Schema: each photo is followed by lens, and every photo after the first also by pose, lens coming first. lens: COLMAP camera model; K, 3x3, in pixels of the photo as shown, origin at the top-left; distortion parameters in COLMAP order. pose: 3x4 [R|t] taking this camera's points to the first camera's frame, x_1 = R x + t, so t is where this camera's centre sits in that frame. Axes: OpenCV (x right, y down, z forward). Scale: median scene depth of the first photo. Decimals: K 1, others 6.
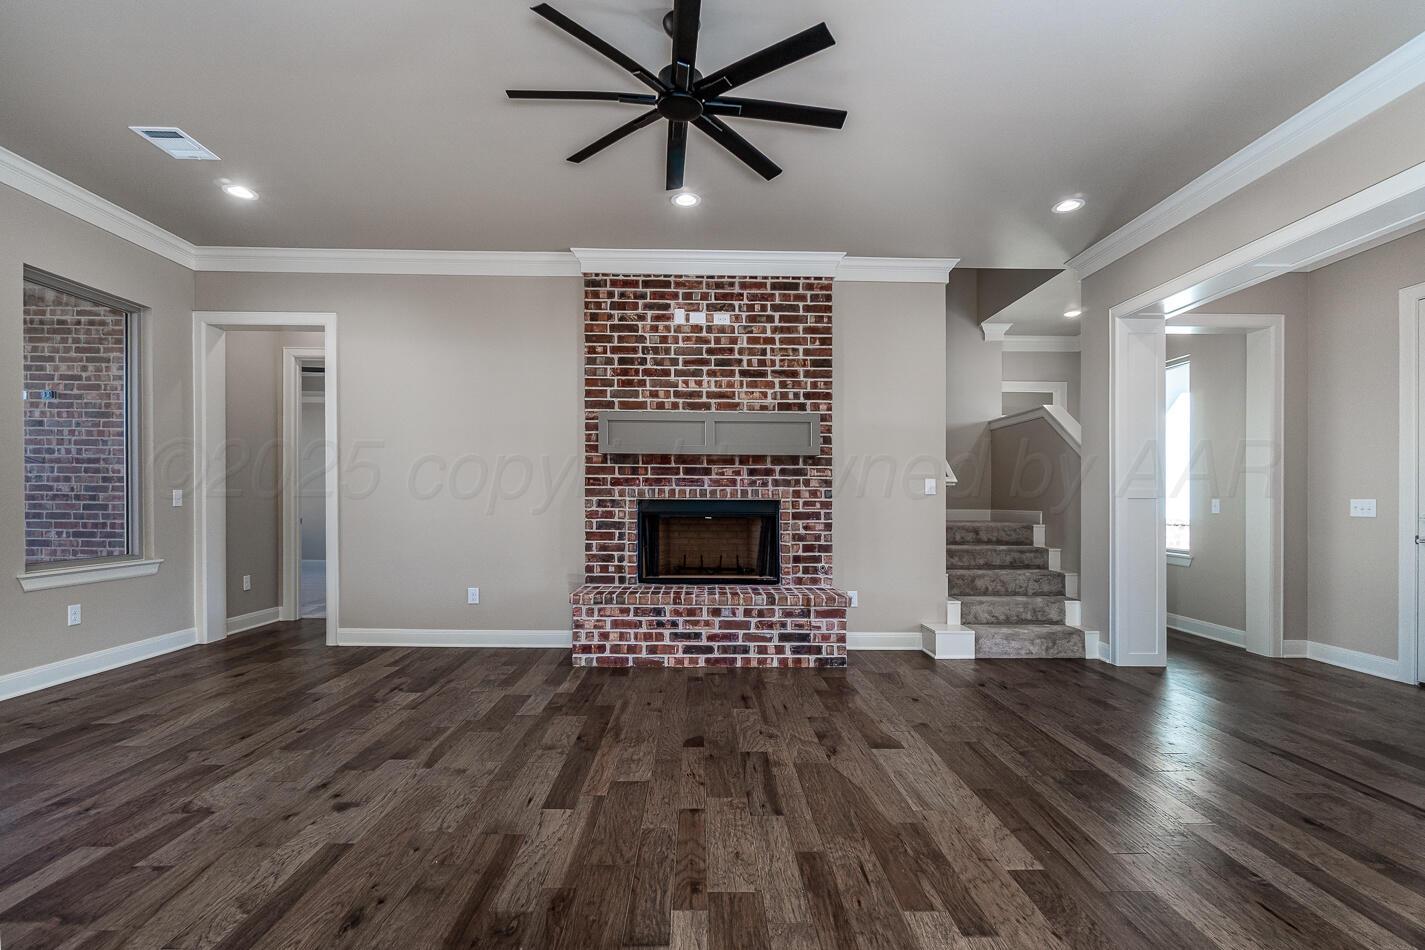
lens RADIAL K [[652.9, 0, 699.9], [0, 652.9, 512.7], [0, 0, 1]] dist [-0.001539, -0.000336]
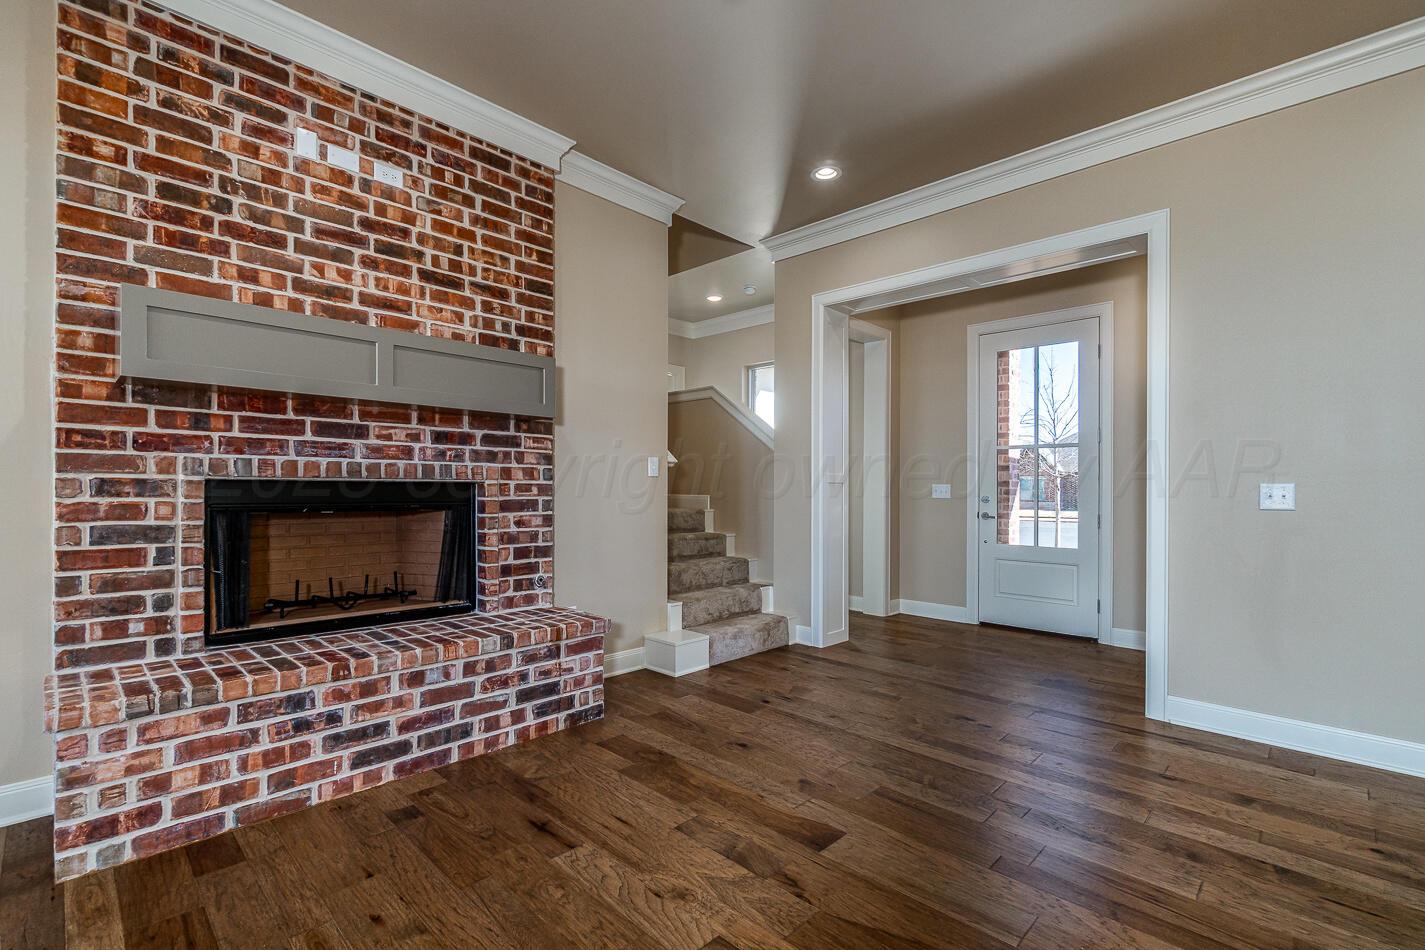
lens RADIAL K [[647.8, 0, 714.6], [0, 647.8, 489.1], [0, 0, 1]] dist [-0.003772, -0.000262]
pose [[0.692672, -0.001910, 0.721250, -0.184763], [0.009050, 0.999941, -0.006044, -0.006688], [-0.721196, 0.010714, 0.692648, 0.384935]]
